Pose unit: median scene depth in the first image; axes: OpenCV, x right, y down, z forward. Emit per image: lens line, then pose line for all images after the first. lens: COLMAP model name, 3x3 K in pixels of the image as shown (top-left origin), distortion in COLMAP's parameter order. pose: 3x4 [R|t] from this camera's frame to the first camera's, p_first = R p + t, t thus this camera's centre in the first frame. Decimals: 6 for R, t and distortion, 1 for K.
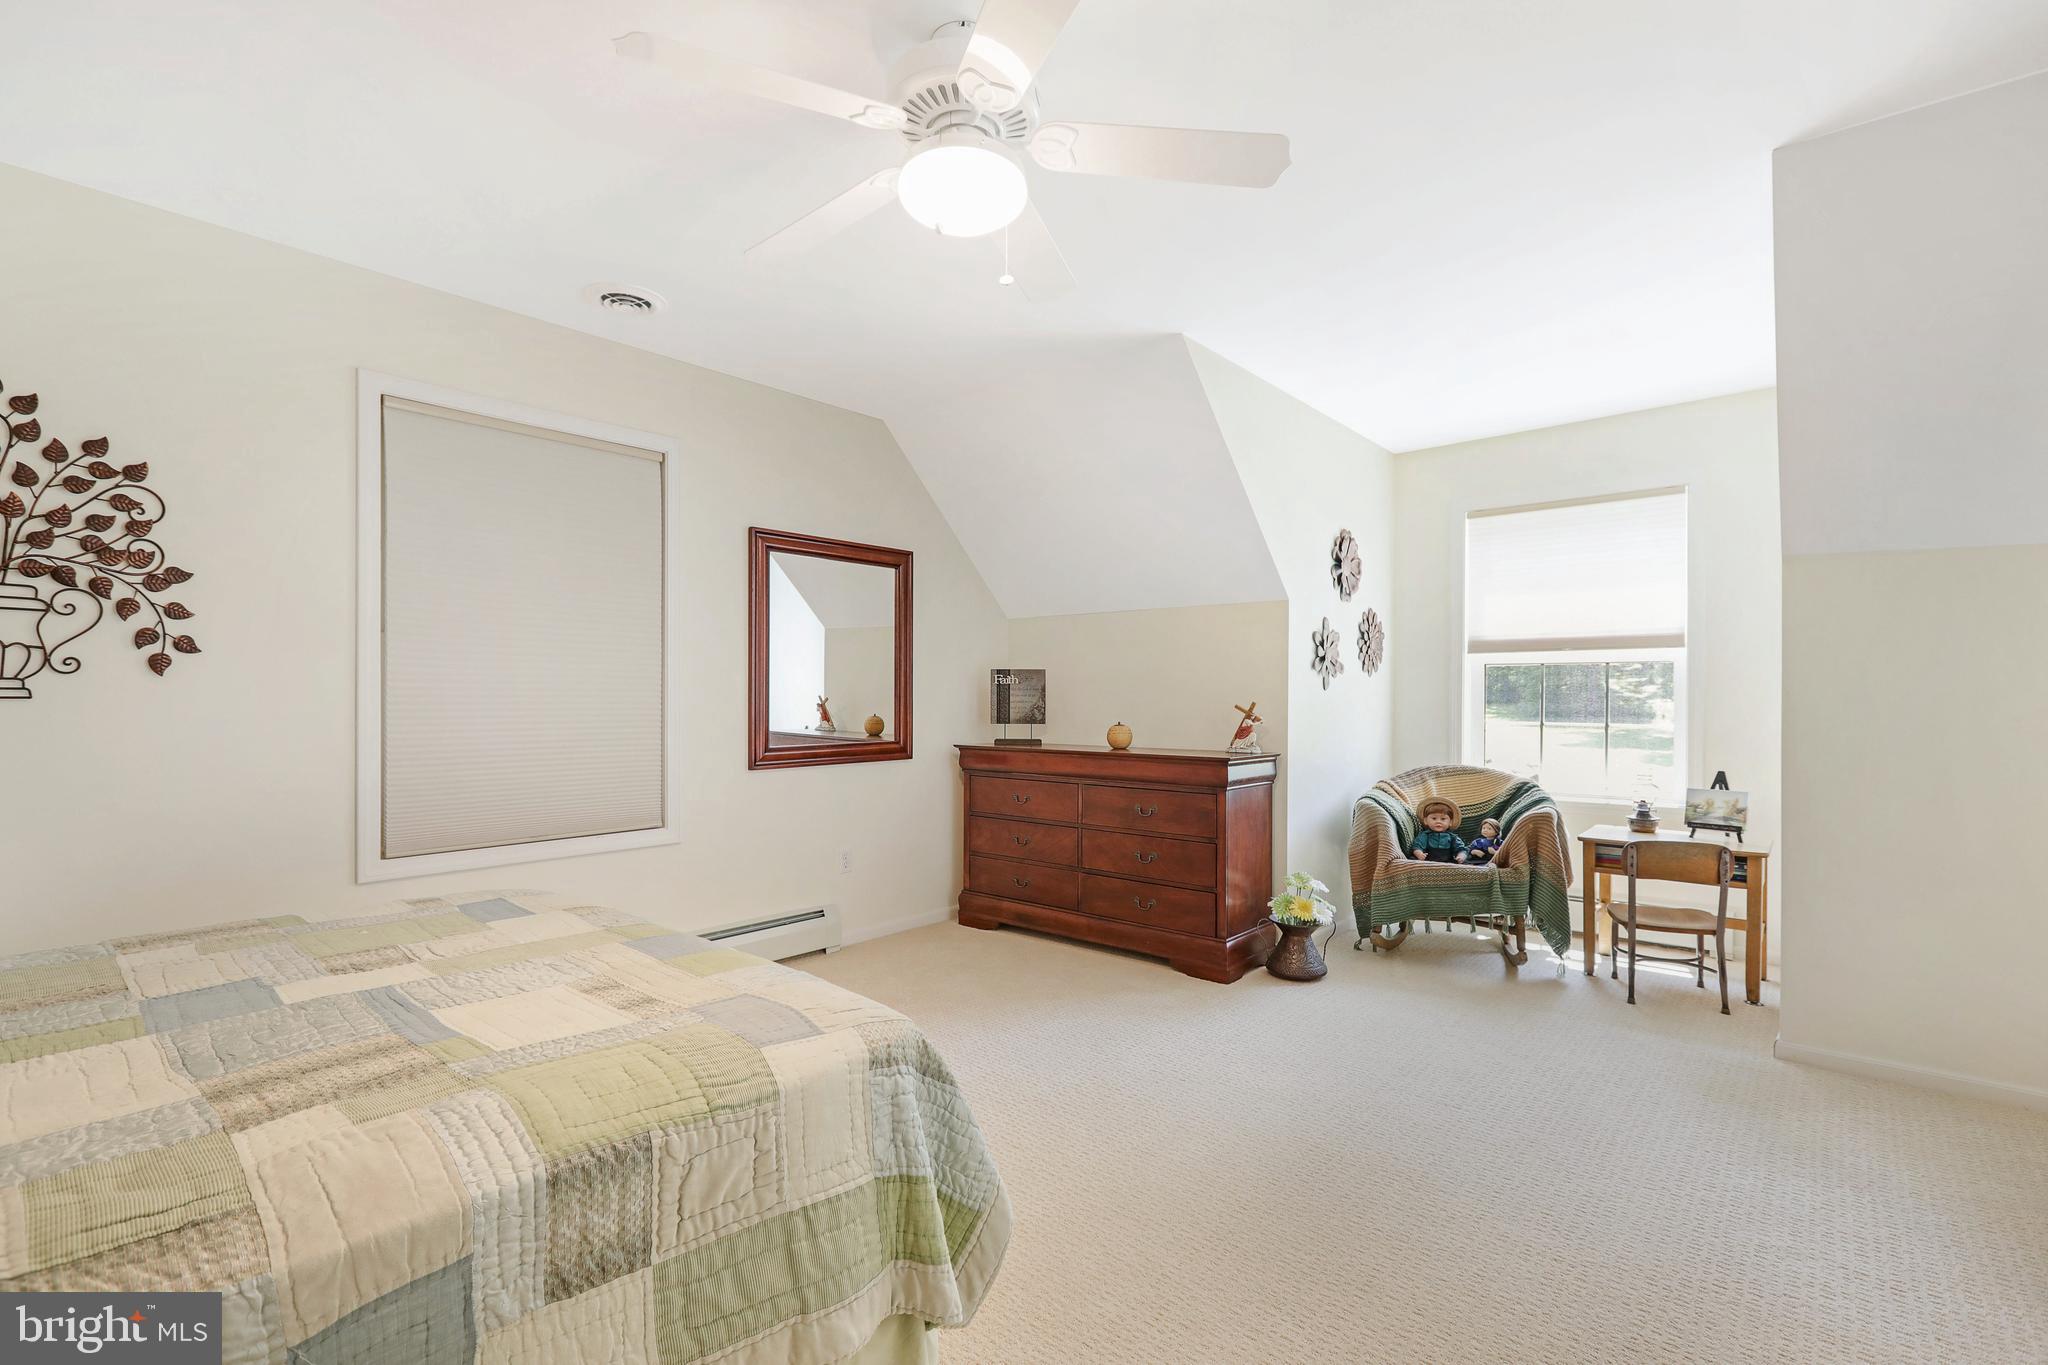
lens RADIAL K [[908.5, 0, 1033.1], [0, 908.5, 692.3], [0, 0, 1]] dist [-0.007817, 0.001031]
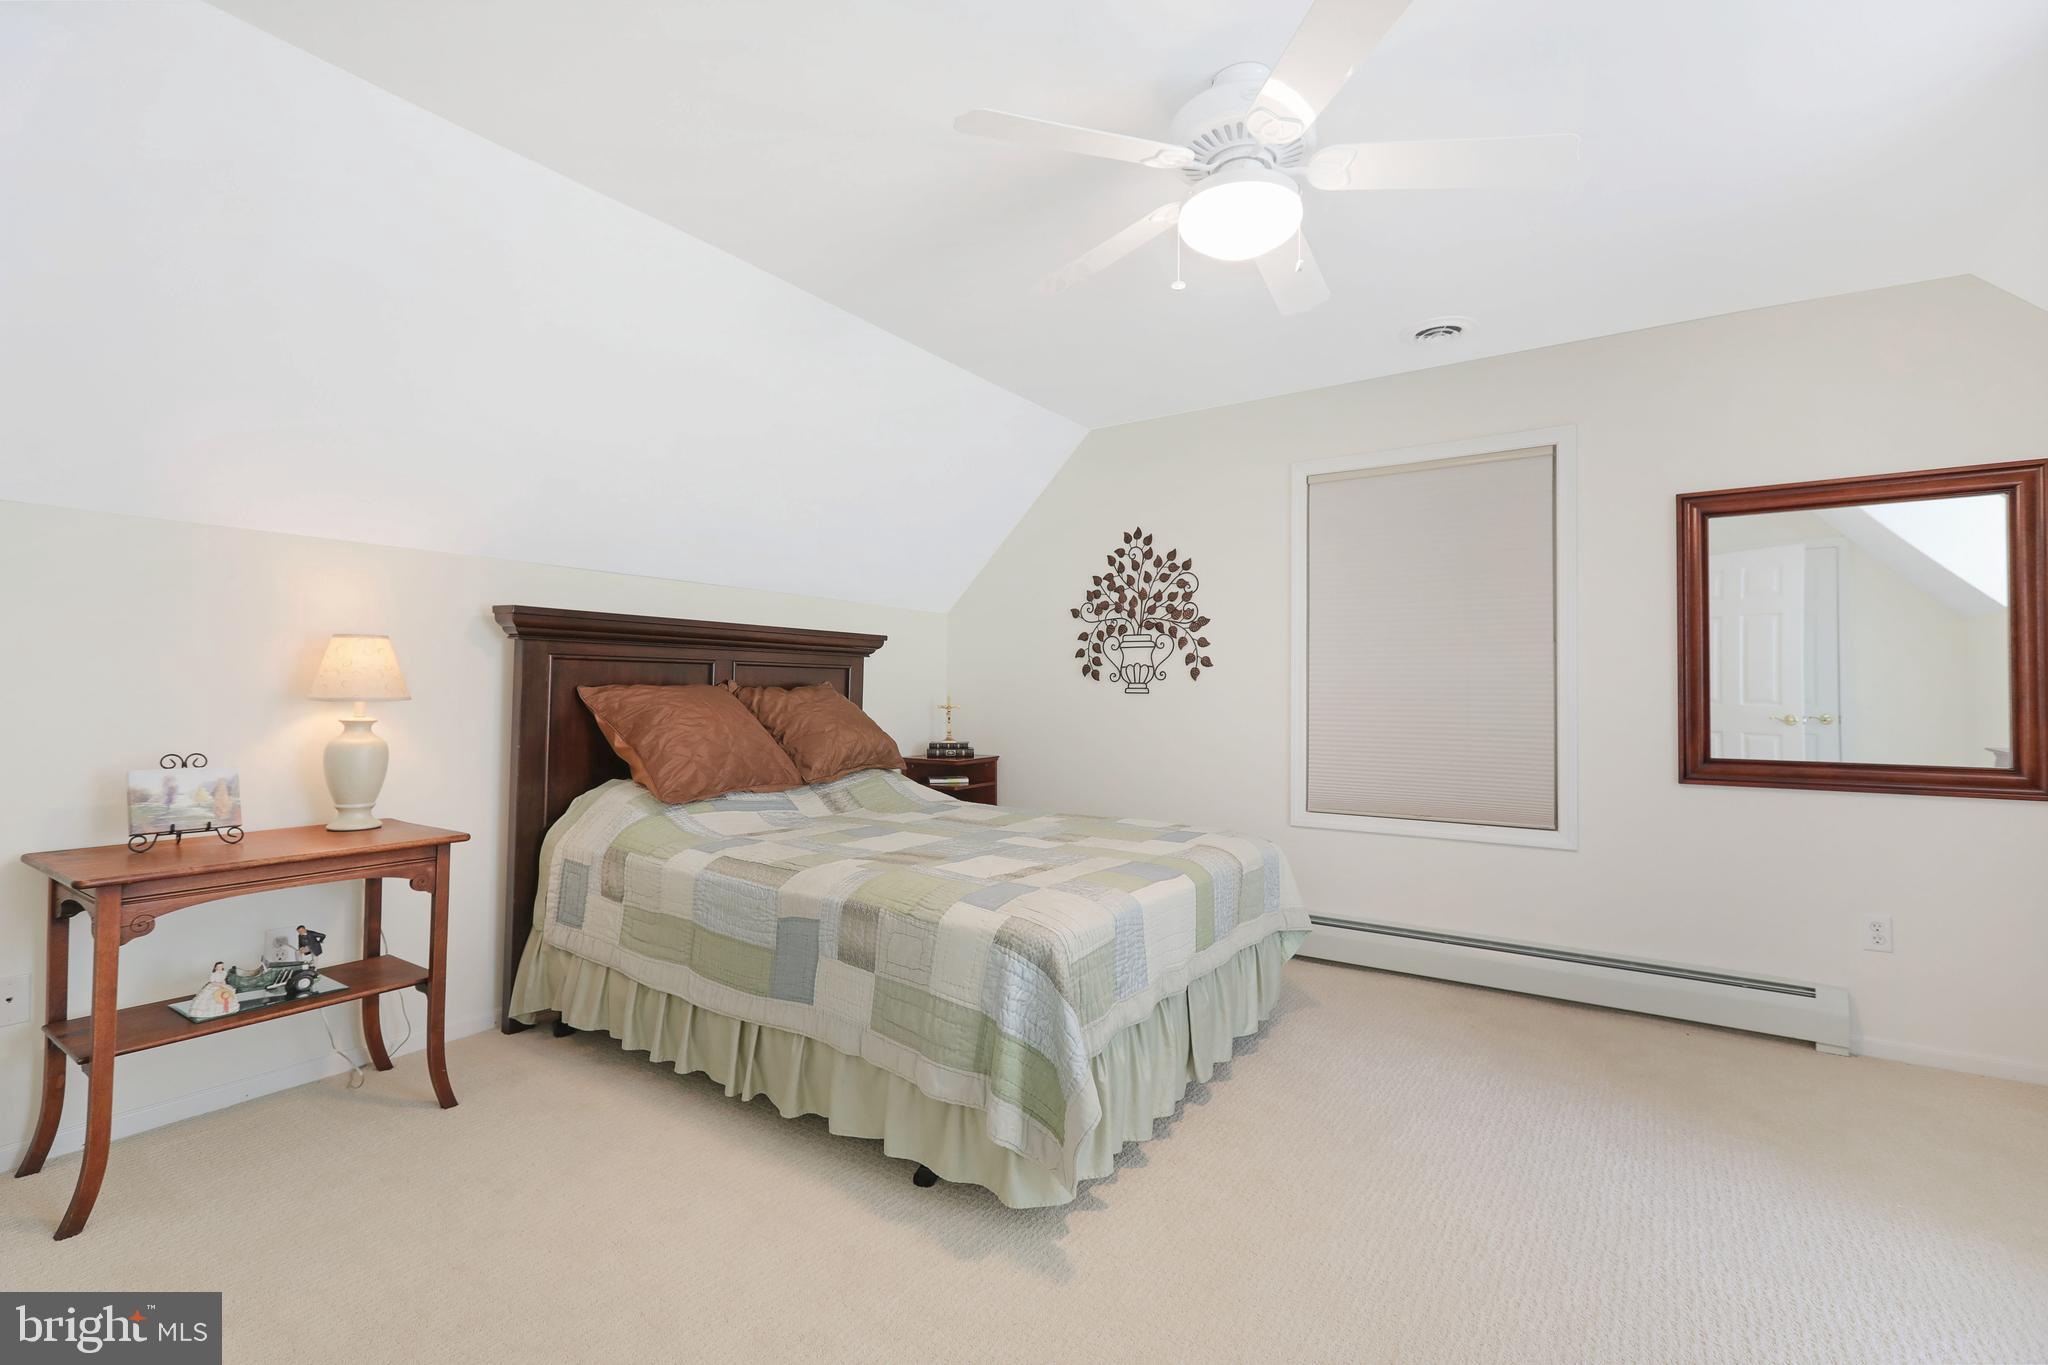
lens RADIAL K [[908.5, 0, 1033.4], [0, 908.5, 674.8], [0, 0, 1]] dist [-0.007817, 0.001031]
pose [[0.121408, -0.017691, -0.992445, 0.732239], [-0.002401, 0.999833, -0.018116, 0.003157], [0.992600, 0.004582, 0.121345, 0.494799]]
